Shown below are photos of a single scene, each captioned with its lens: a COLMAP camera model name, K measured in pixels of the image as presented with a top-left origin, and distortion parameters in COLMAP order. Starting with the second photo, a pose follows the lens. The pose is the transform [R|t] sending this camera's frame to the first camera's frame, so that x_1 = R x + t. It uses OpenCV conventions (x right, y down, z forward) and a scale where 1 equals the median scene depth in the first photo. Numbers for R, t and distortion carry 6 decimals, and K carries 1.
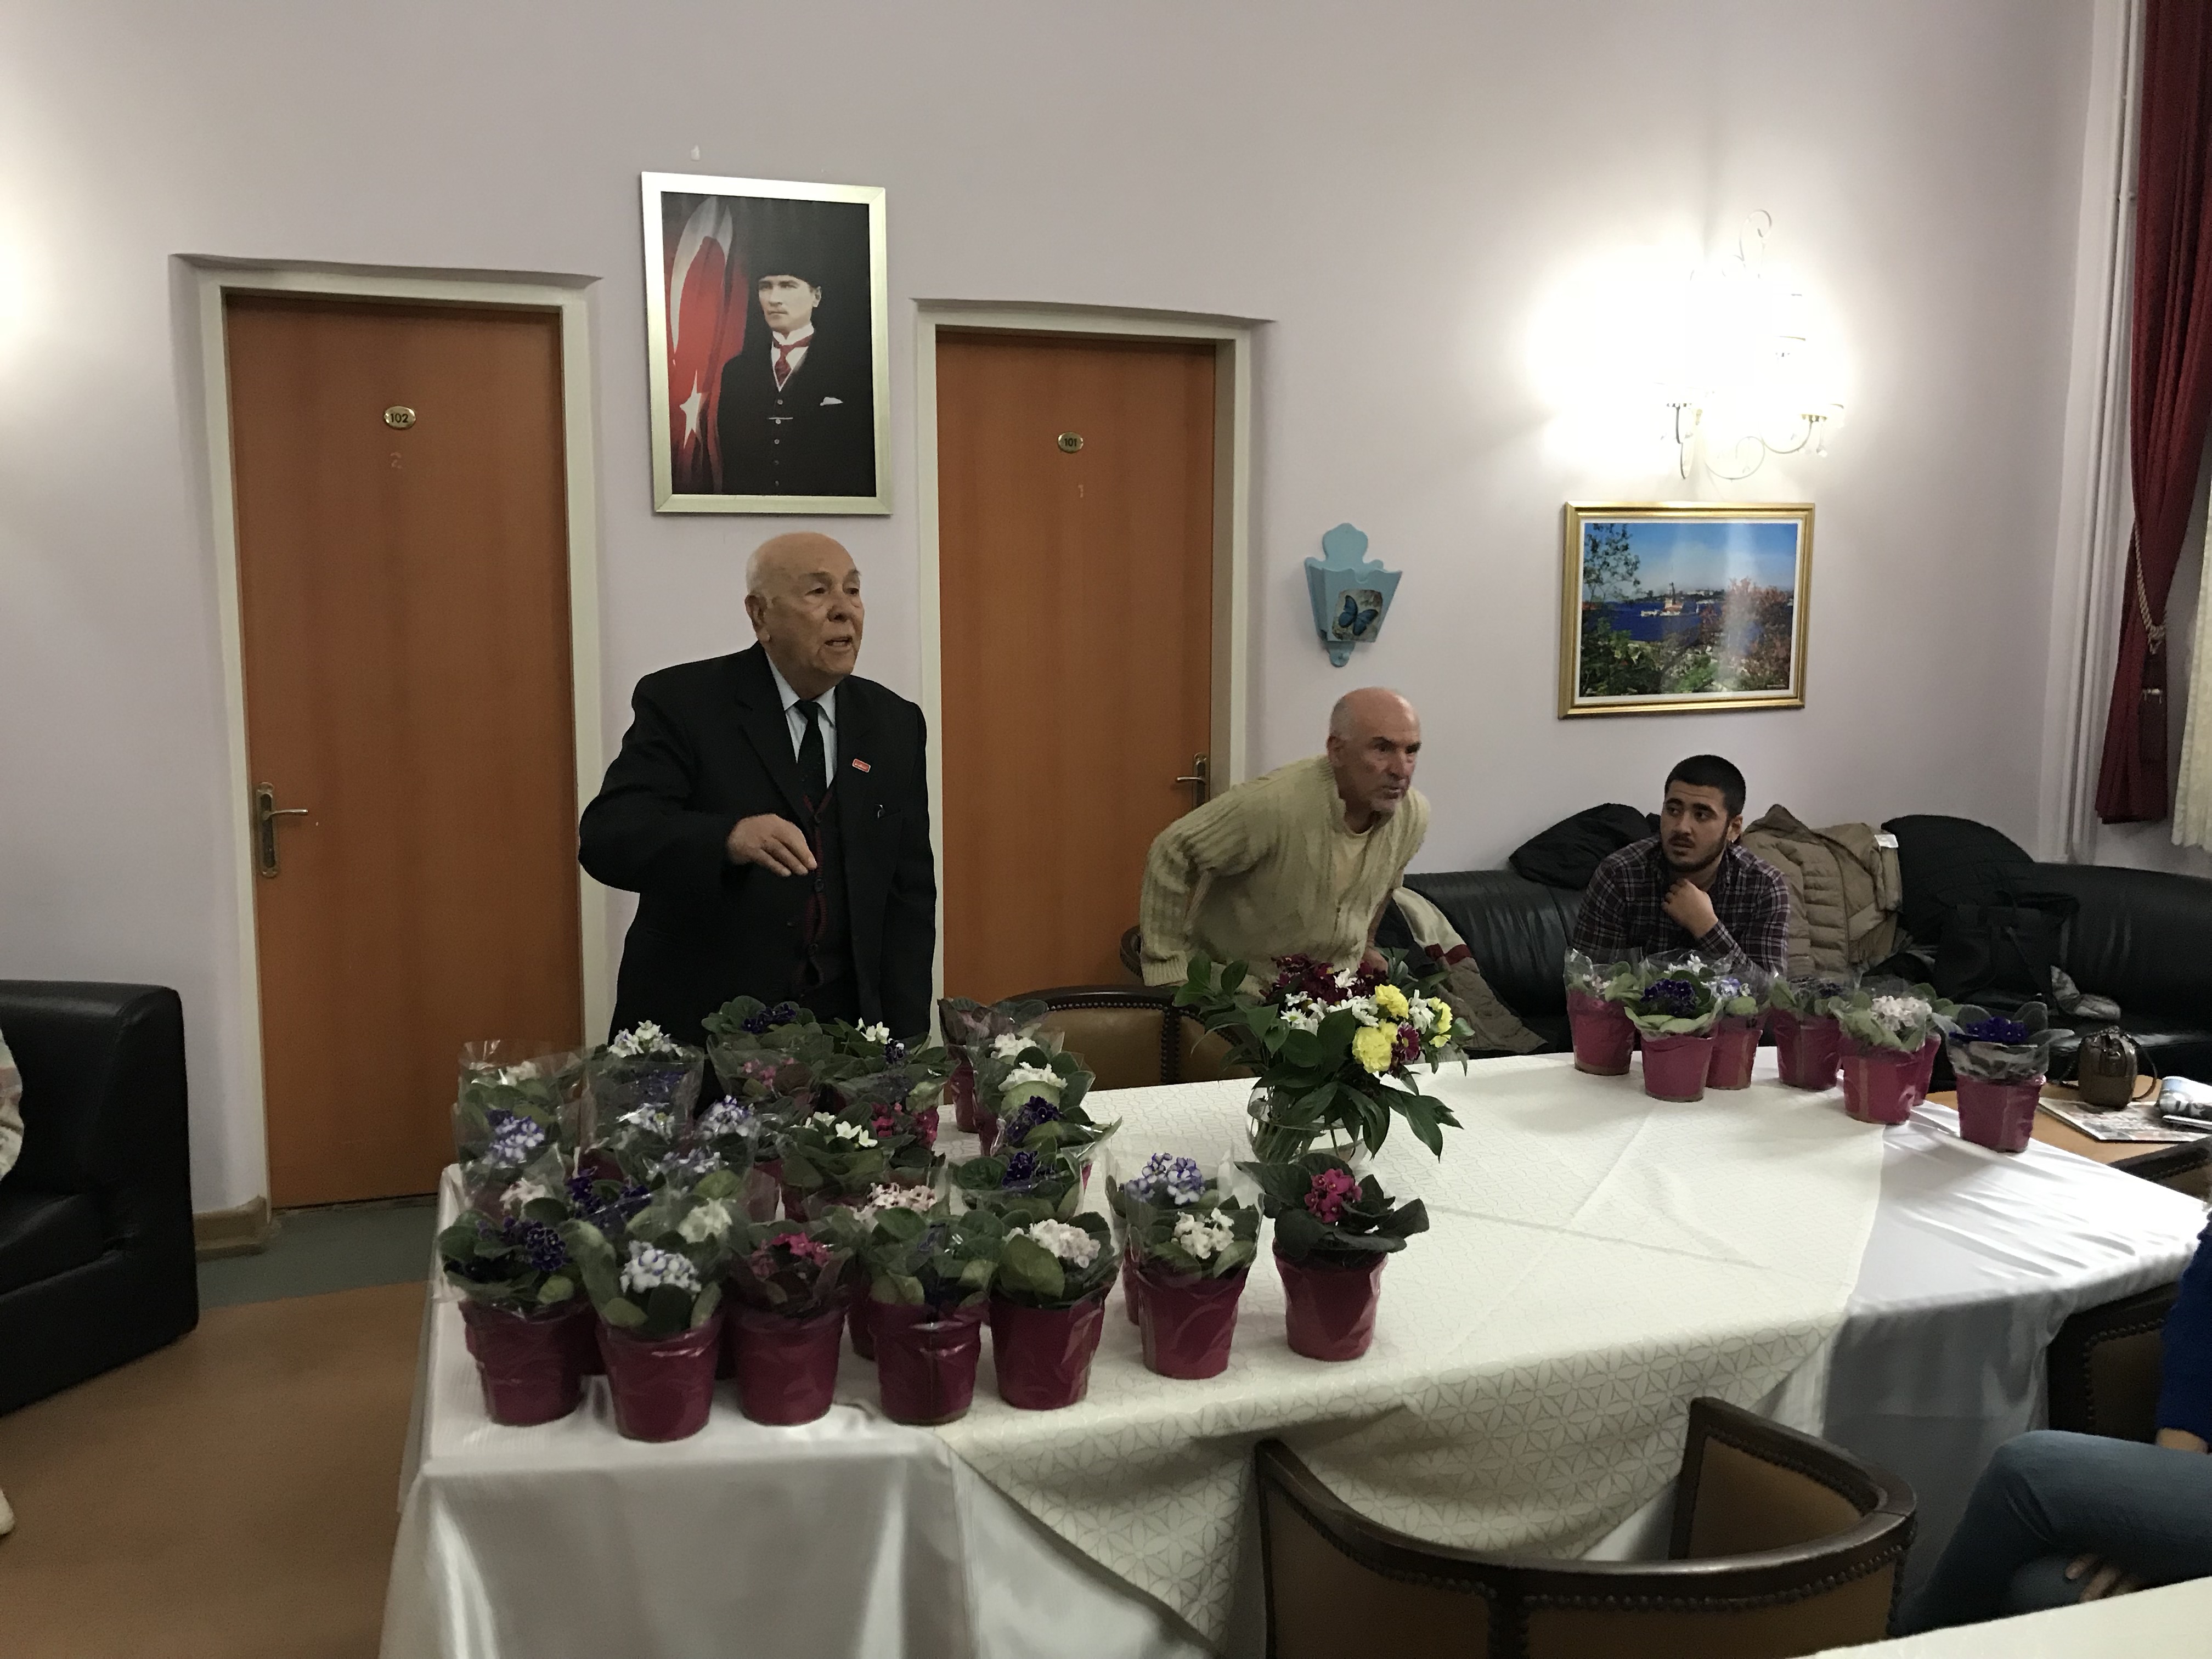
lens RADIAL K [[1856.1, 0, 1106.0], [0, 1856.1, 829.5], [0, 0, 1]] dist [-0.007108, 0.001138]
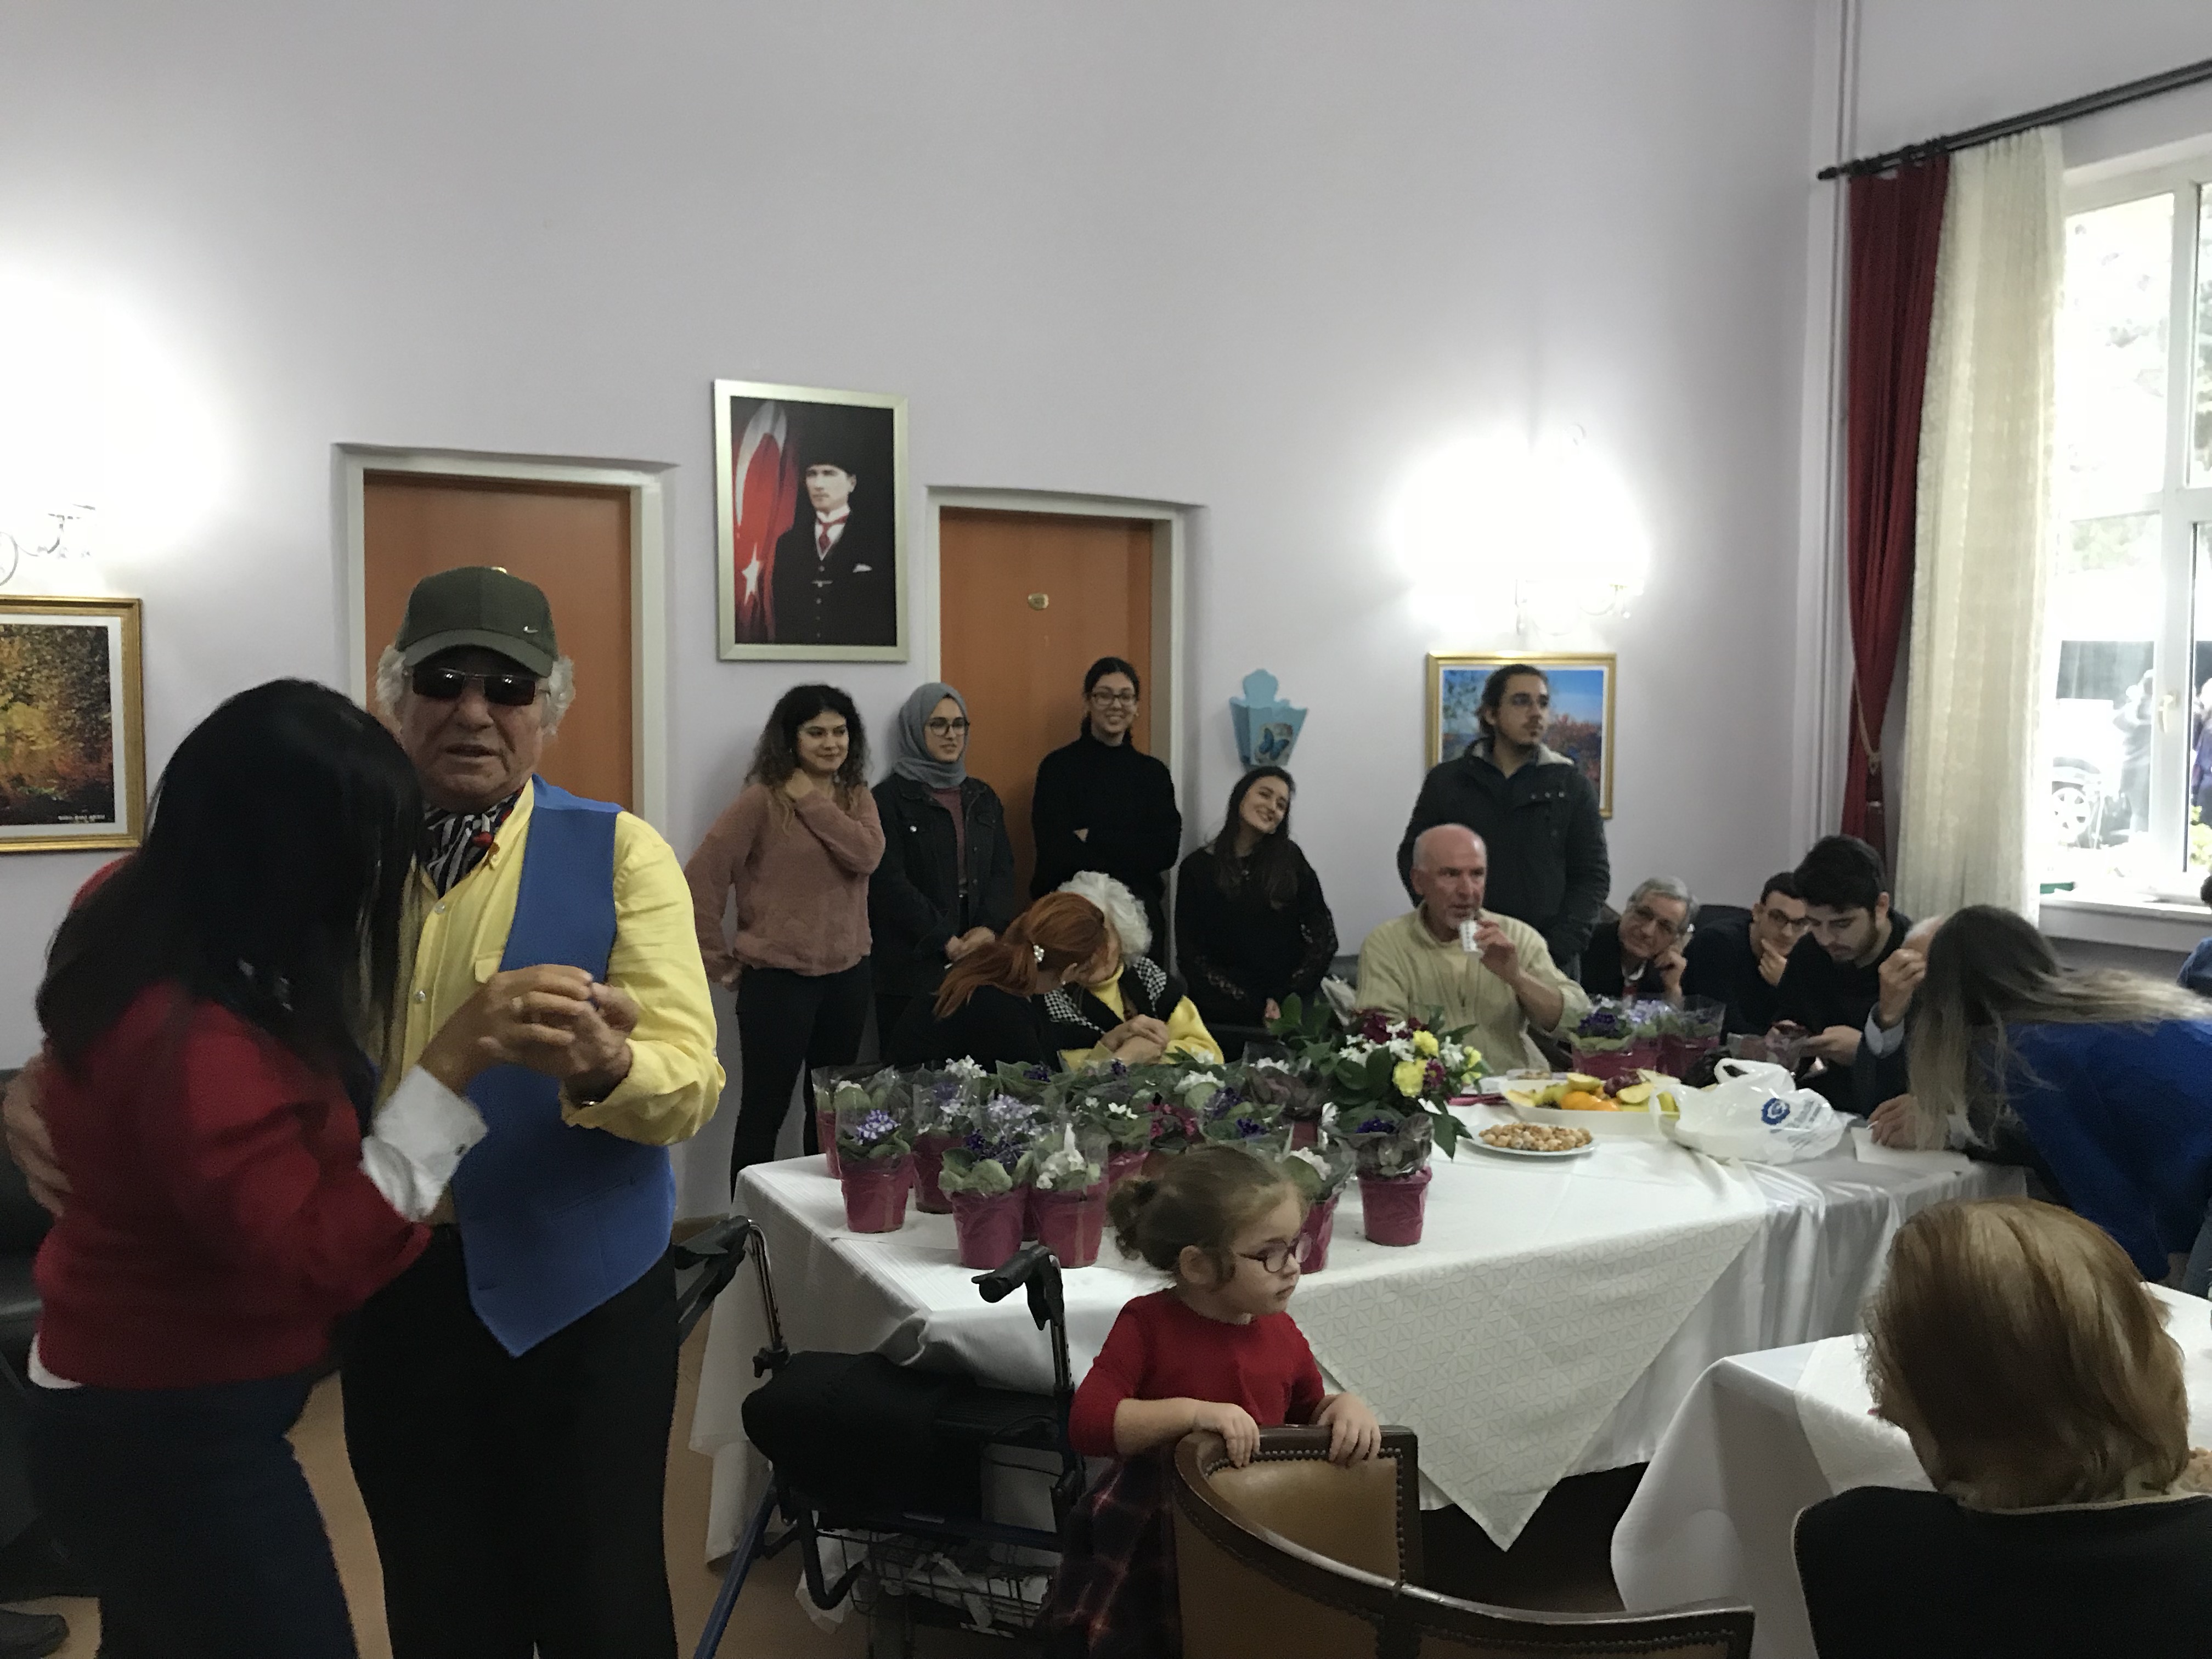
lens RADIAL K [[1750.0, 0, 1106.0], [0, 1750.0, 829.5], [0, 0, 1]] dist [0.045341, -0.193984]
pose [[0.990880, -0.003087, 0.134714, -0.146582], [0.010344, 0.998530, -0.053200, 0.001535], [-0.134352, 0.054109, 0.989455, -0.143928]]
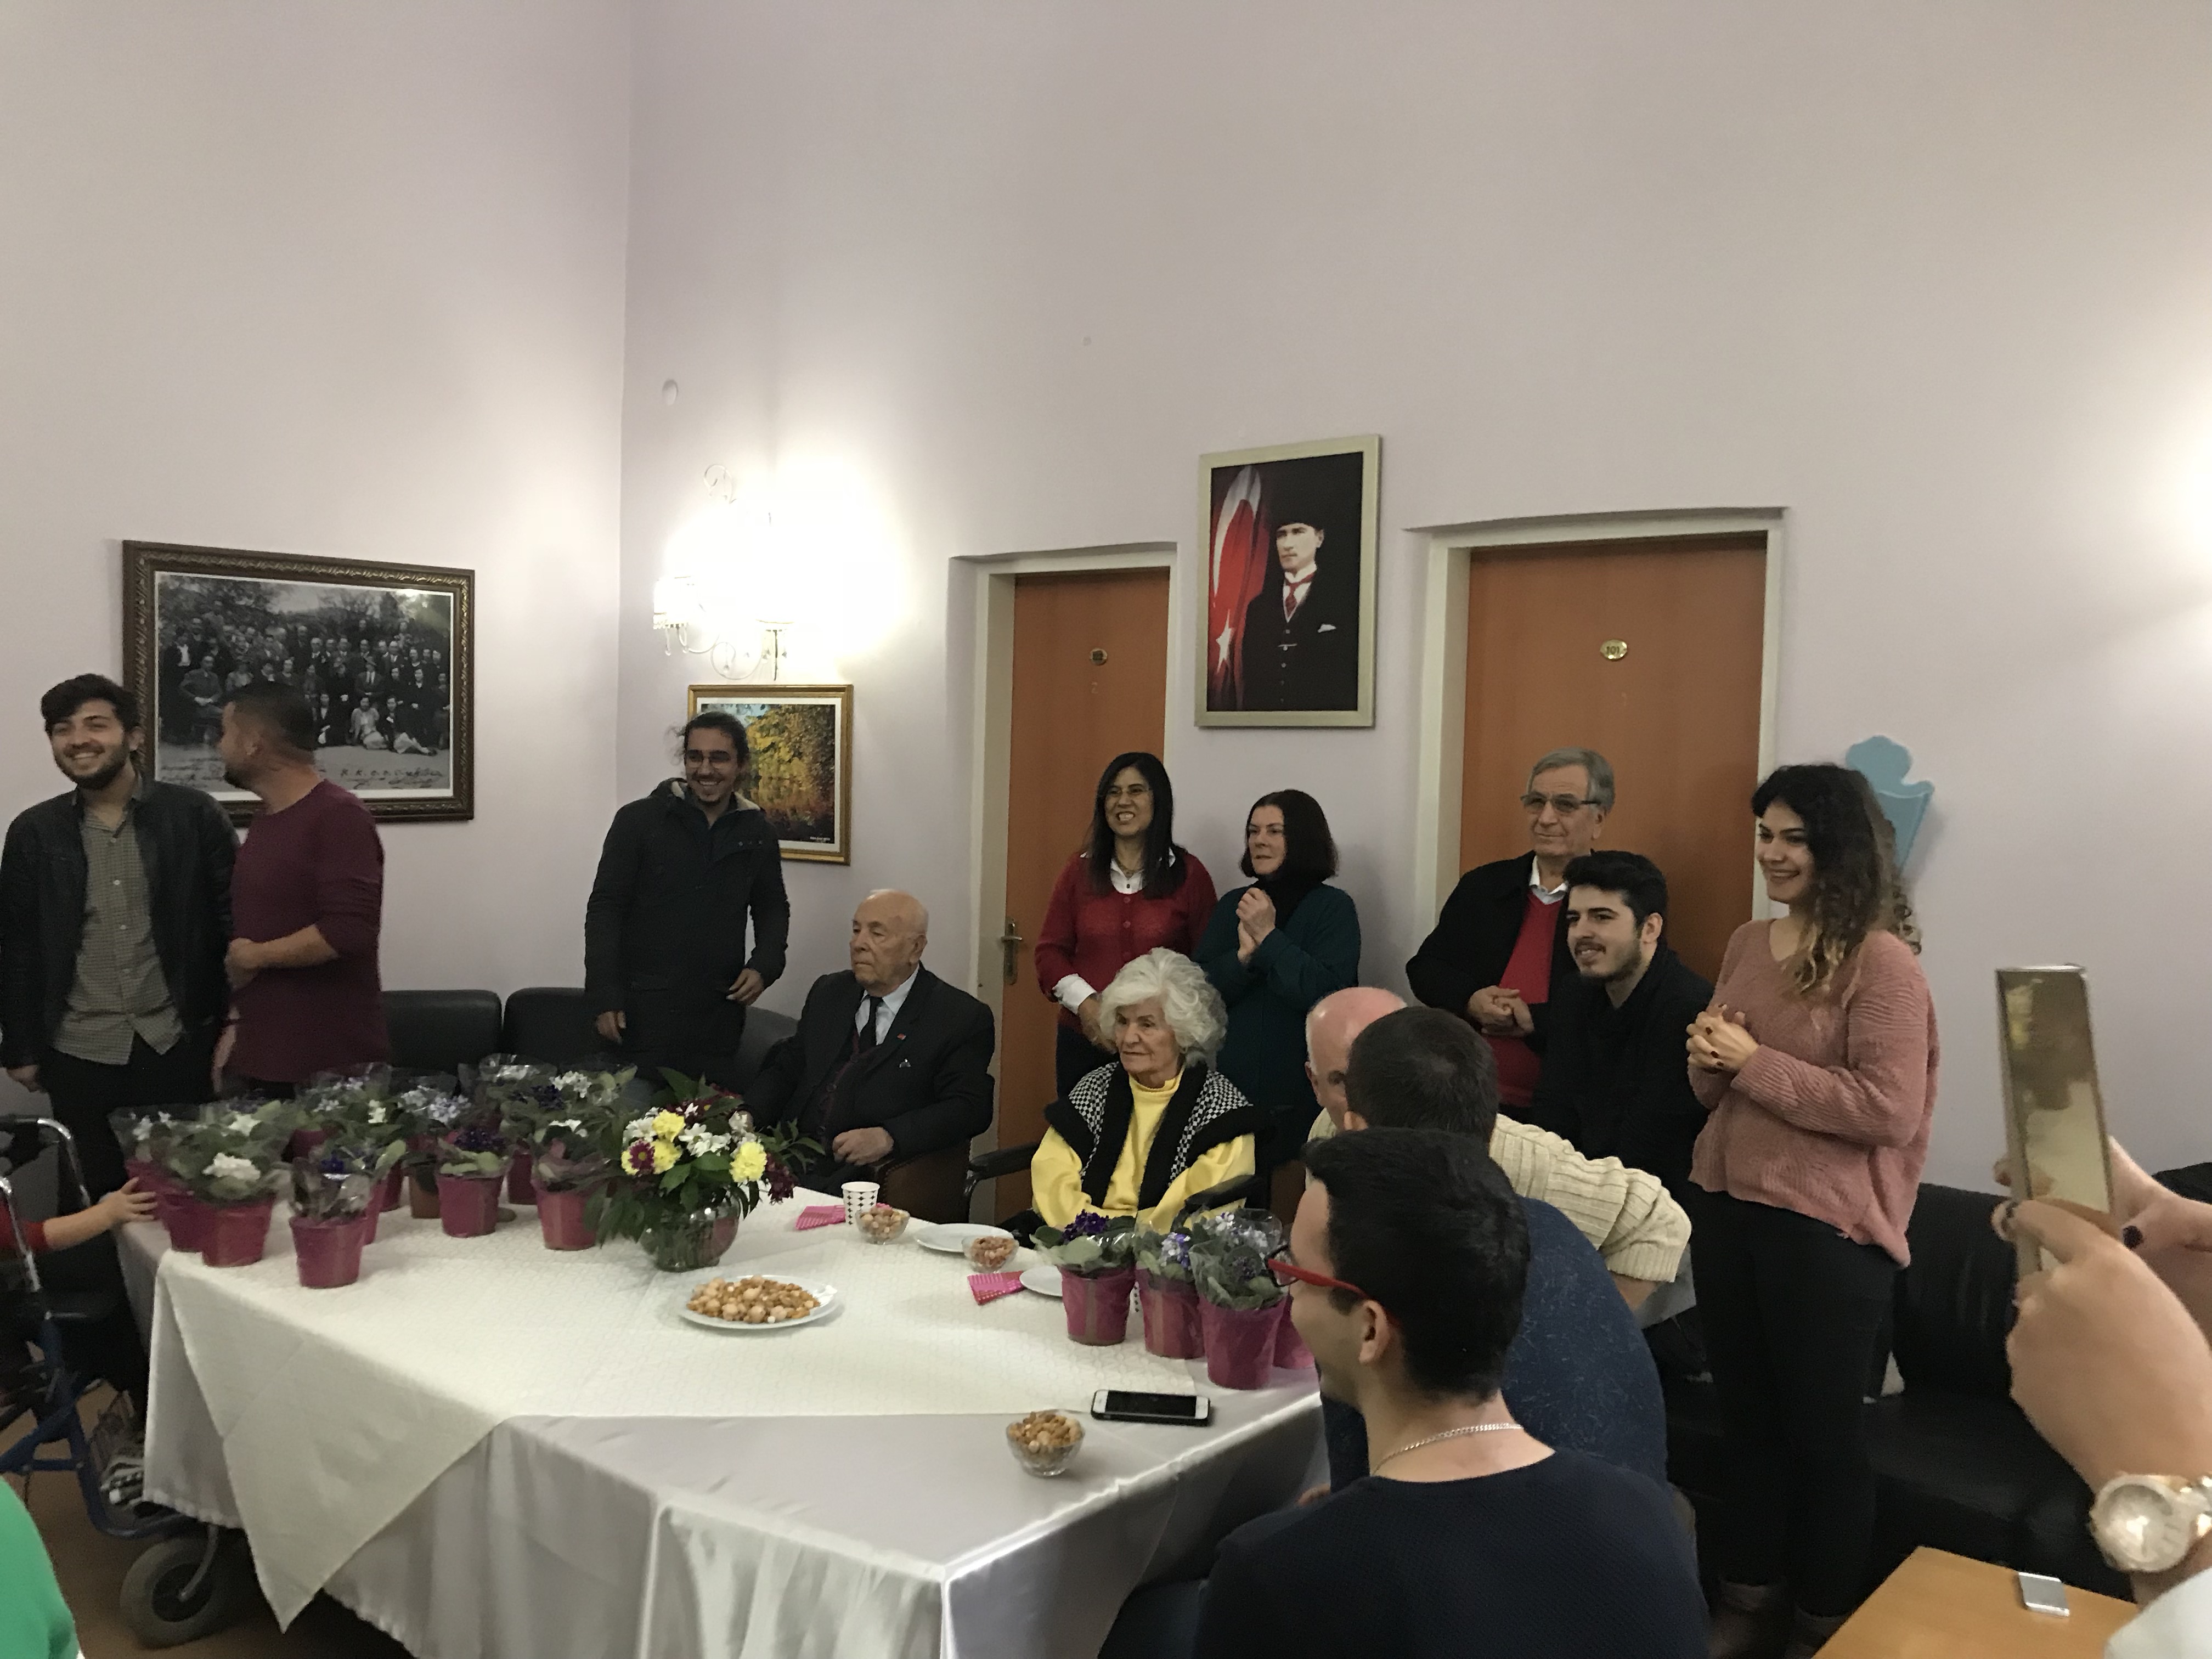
lens RADIAL K [[1750.0, 0, 1106.0], [0, 1750.0, 829.5], [0, 0, 1]] dist [0.045341, -0.193984]
pose [[0.504056, 0.055416, -0.861891, 0.713246], [-0.129296, 0.991535, -0.011865, -0.080692], [0.853938, 0.117420, 0.506955, 0.364791]]
